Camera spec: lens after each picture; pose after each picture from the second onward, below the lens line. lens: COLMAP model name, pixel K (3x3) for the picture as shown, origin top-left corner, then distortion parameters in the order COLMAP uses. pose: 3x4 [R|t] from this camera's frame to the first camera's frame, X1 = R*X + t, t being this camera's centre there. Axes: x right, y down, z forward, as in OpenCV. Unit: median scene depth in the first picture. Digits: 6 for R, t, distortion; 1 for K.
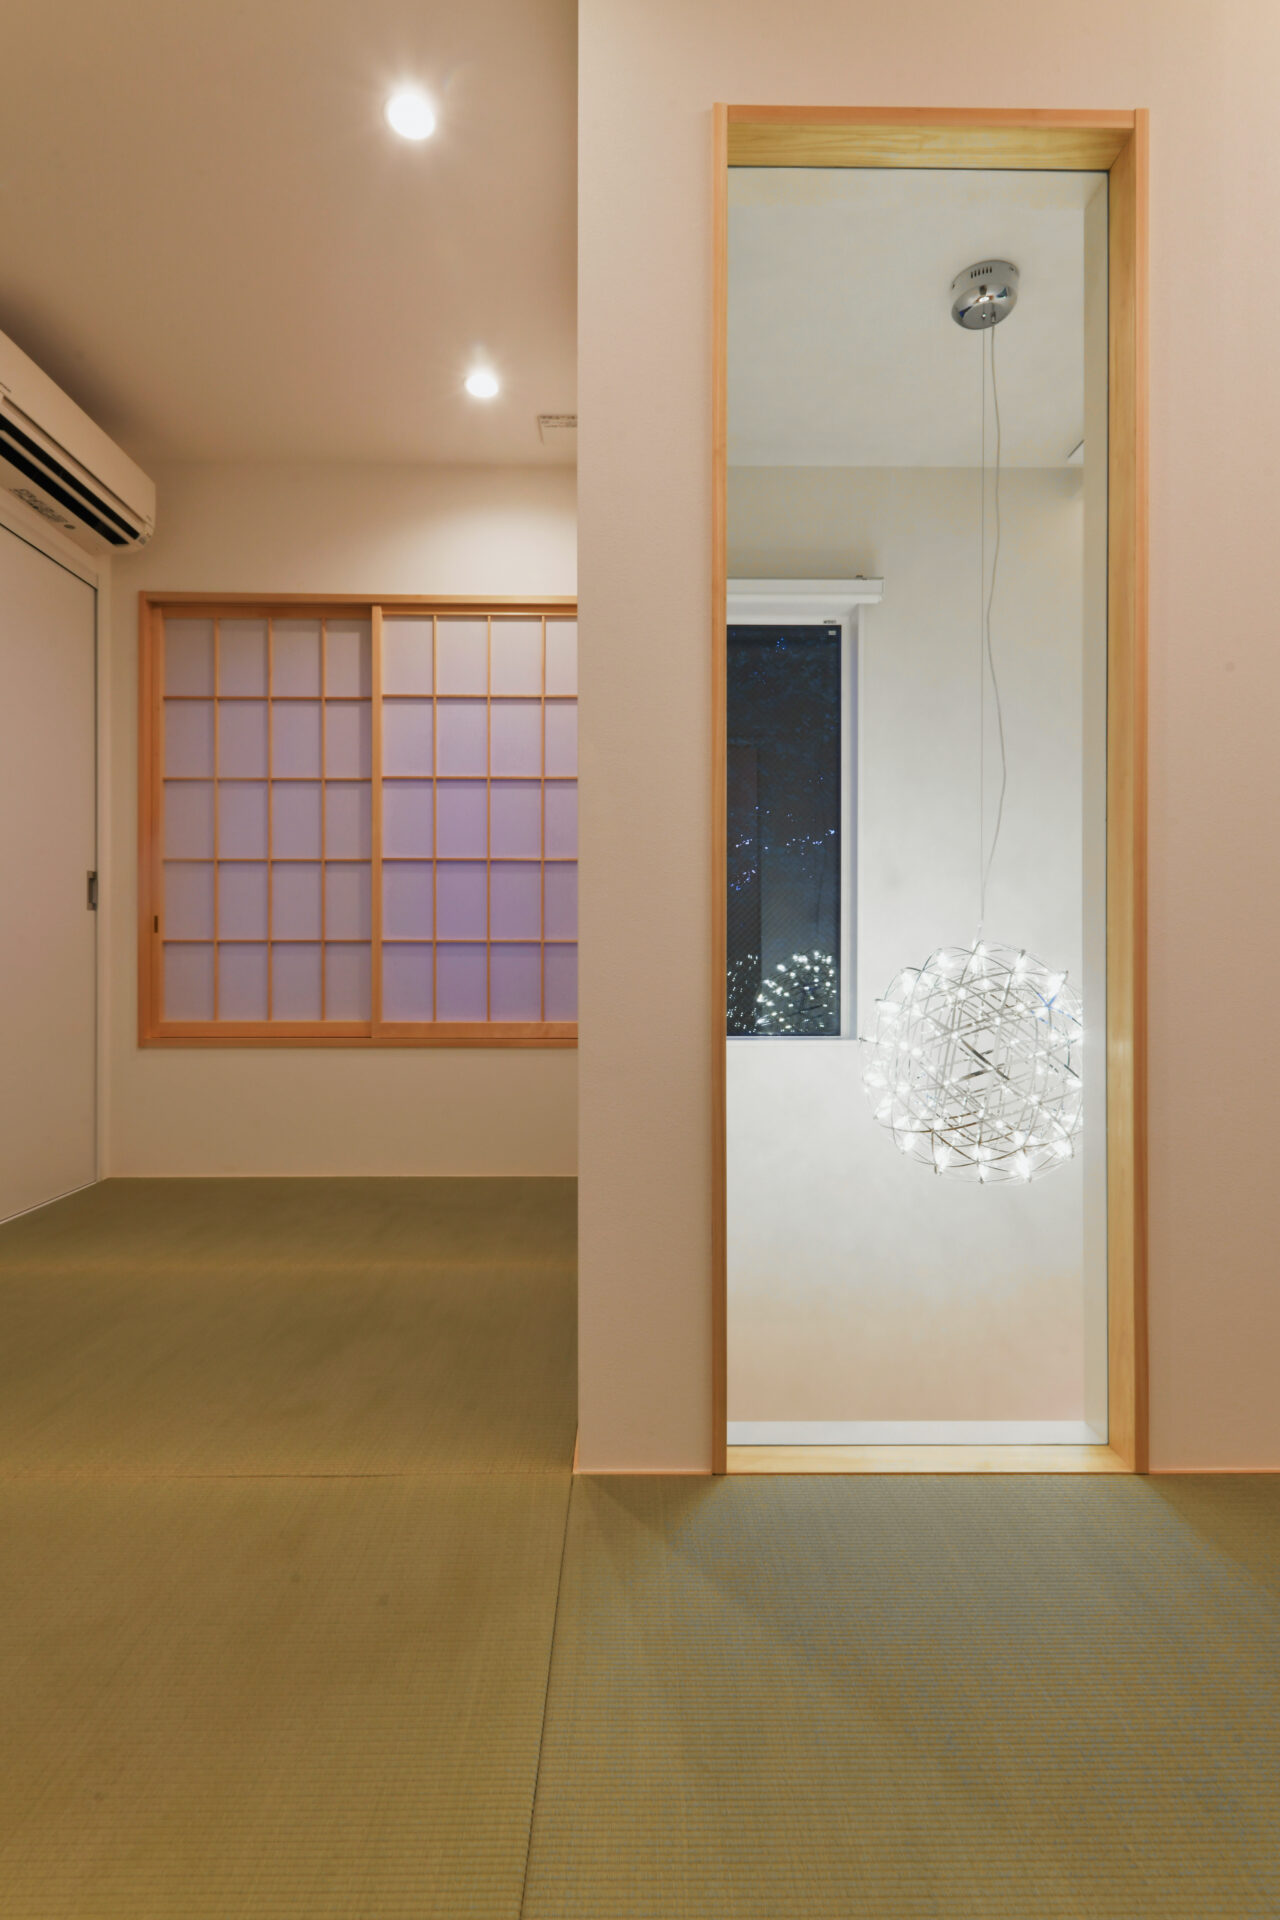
lens RADIAL K [[912.6, 0, 643.4], [0, 912.6, 961.3], [0, 0, 1]] dist [0.002085, -0.000896]
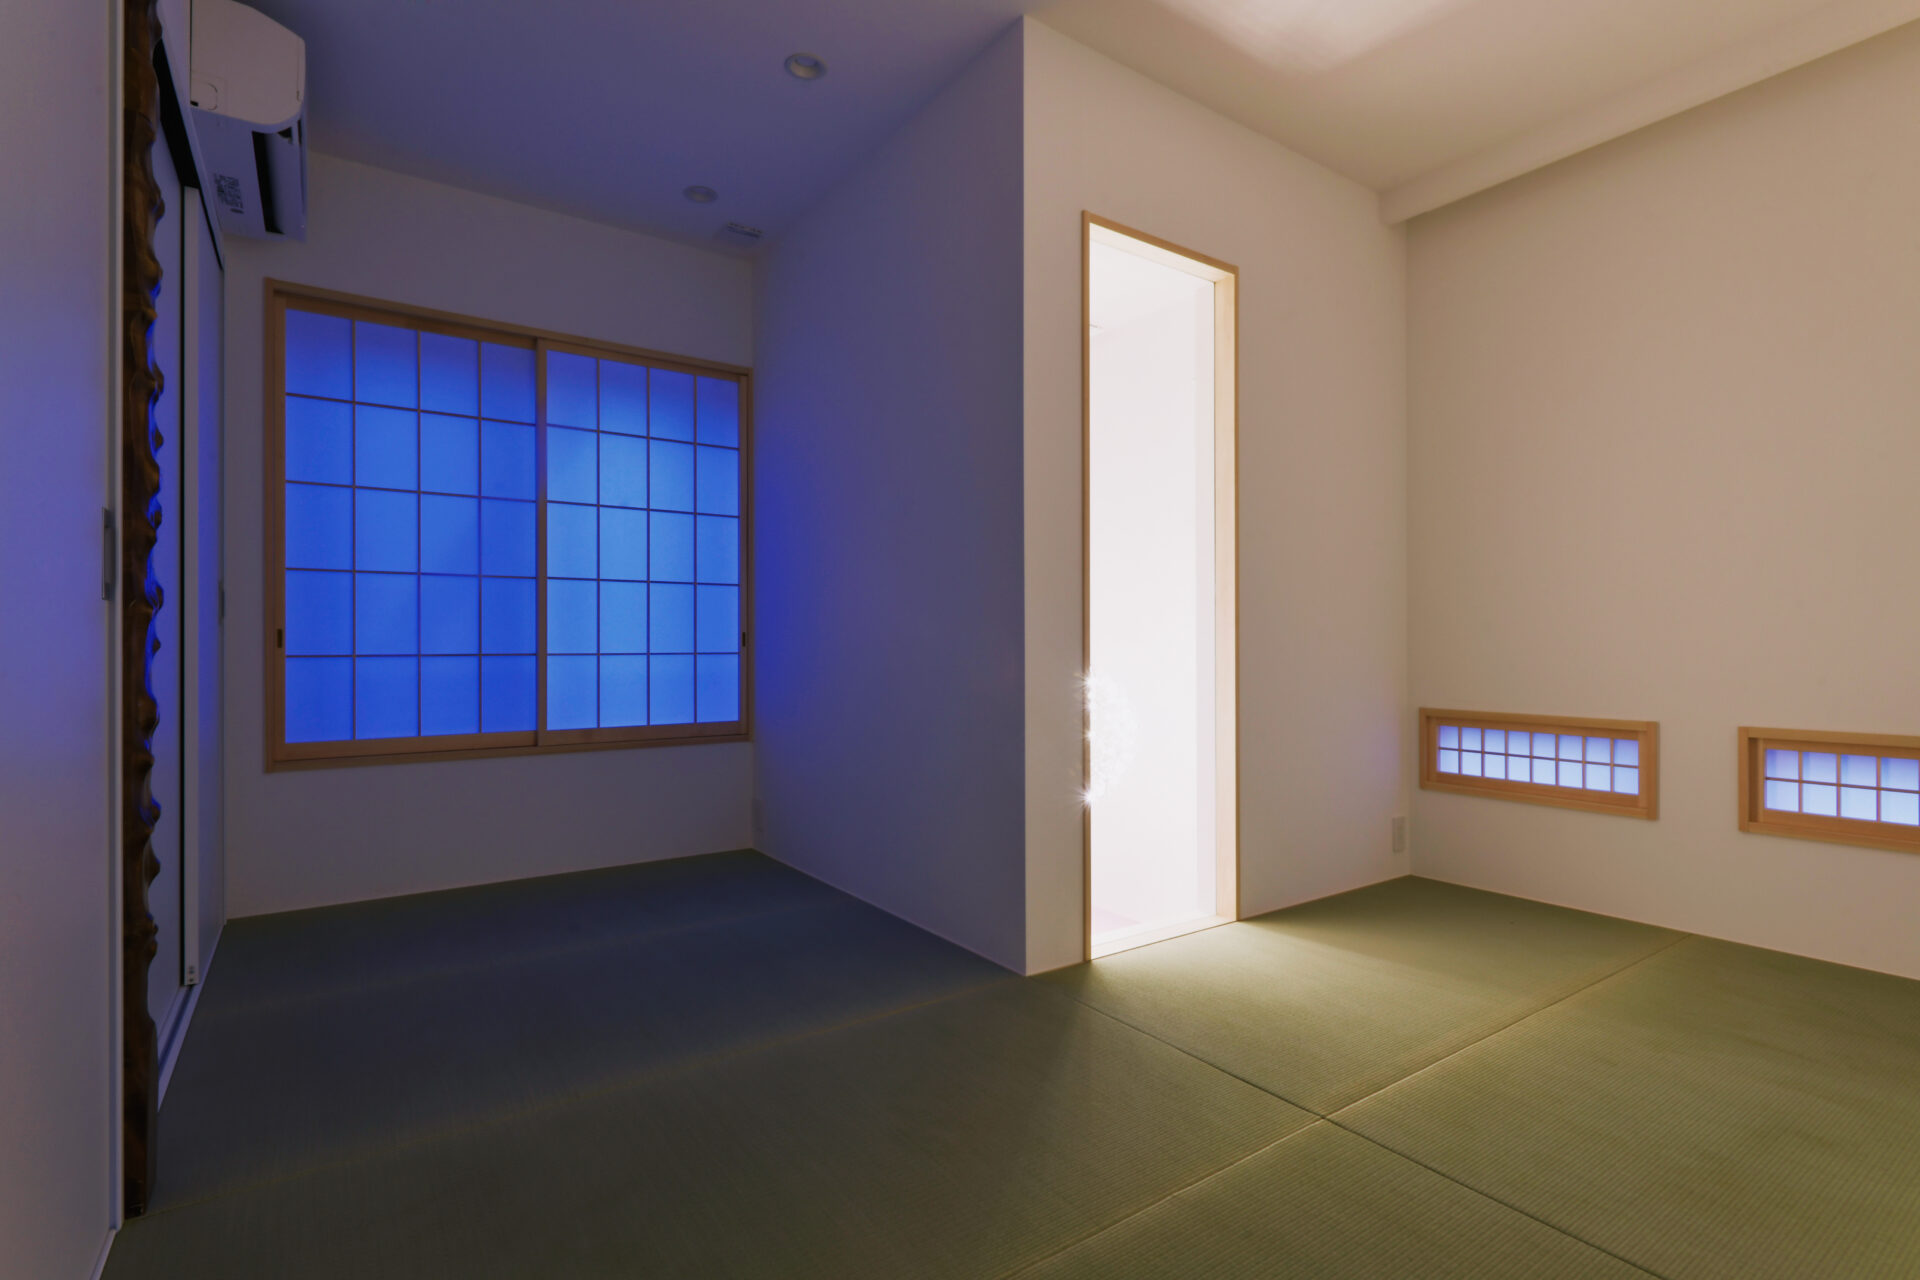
lens RADIAL K [[919.9, 0, 960.0], [0, 919.9, 640.0], [0, 0, 1]] dist [0.001593, -0.000119]
pose [[0.828337, 0.000062, 0.560230, -0.502069], [0.004811, 0.999962, -0.007224, -0.028224], [-0.560210, 0.008679, 0.828305, -0.164600]]
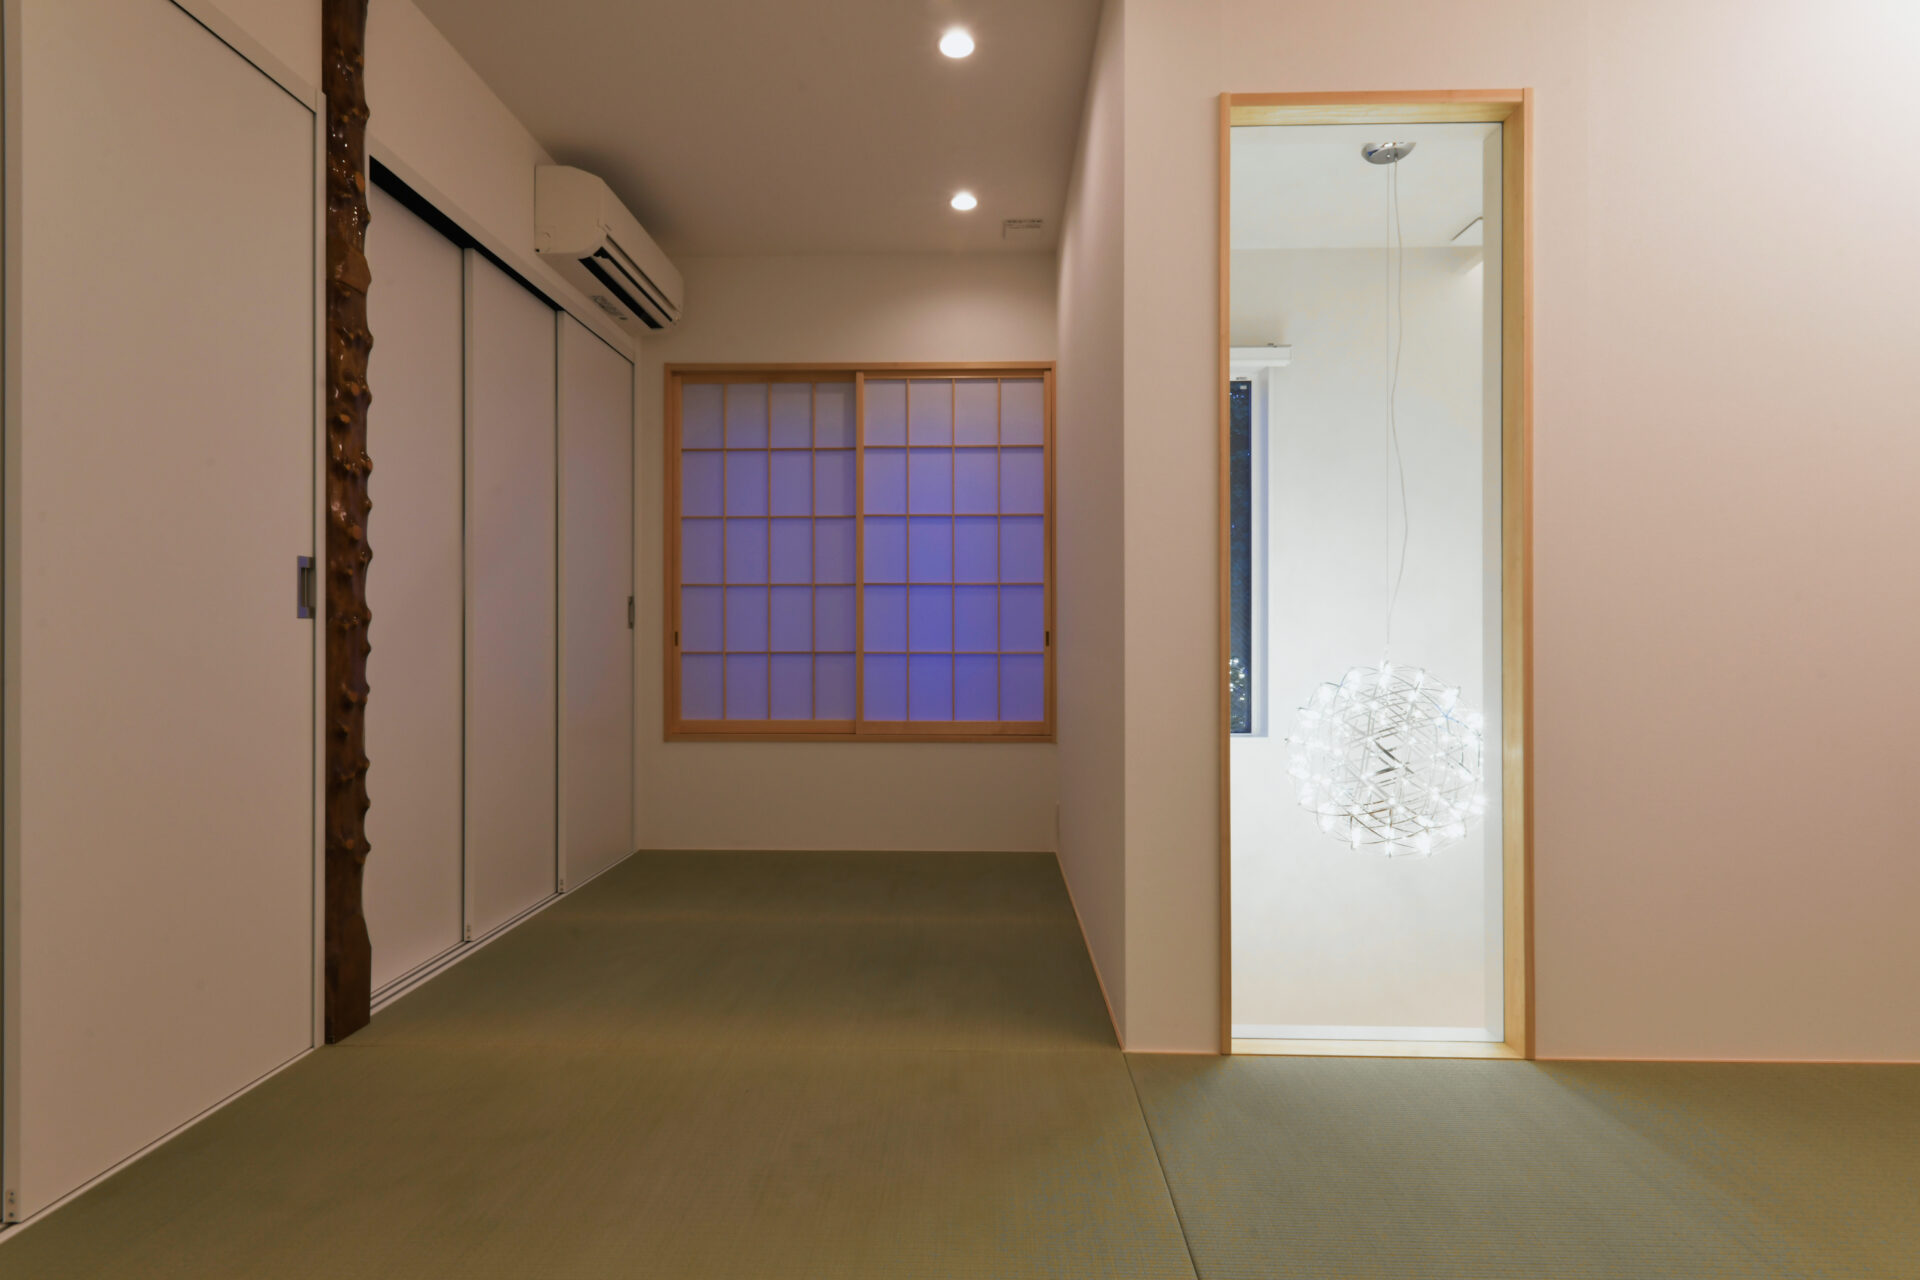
lens RADIAL K [[912.6, 0, 956.2], [0, 912.6, 641.7], [0, 0, 1]] dist [0.002085, -0.000896]
pose [[0.999235, -0.000425, -0.039111, -0.122820], [0.000329, 0.999997, -0.002468, -0.034275], [0.039112, 0.002454, 0.999232, -0.192147]]
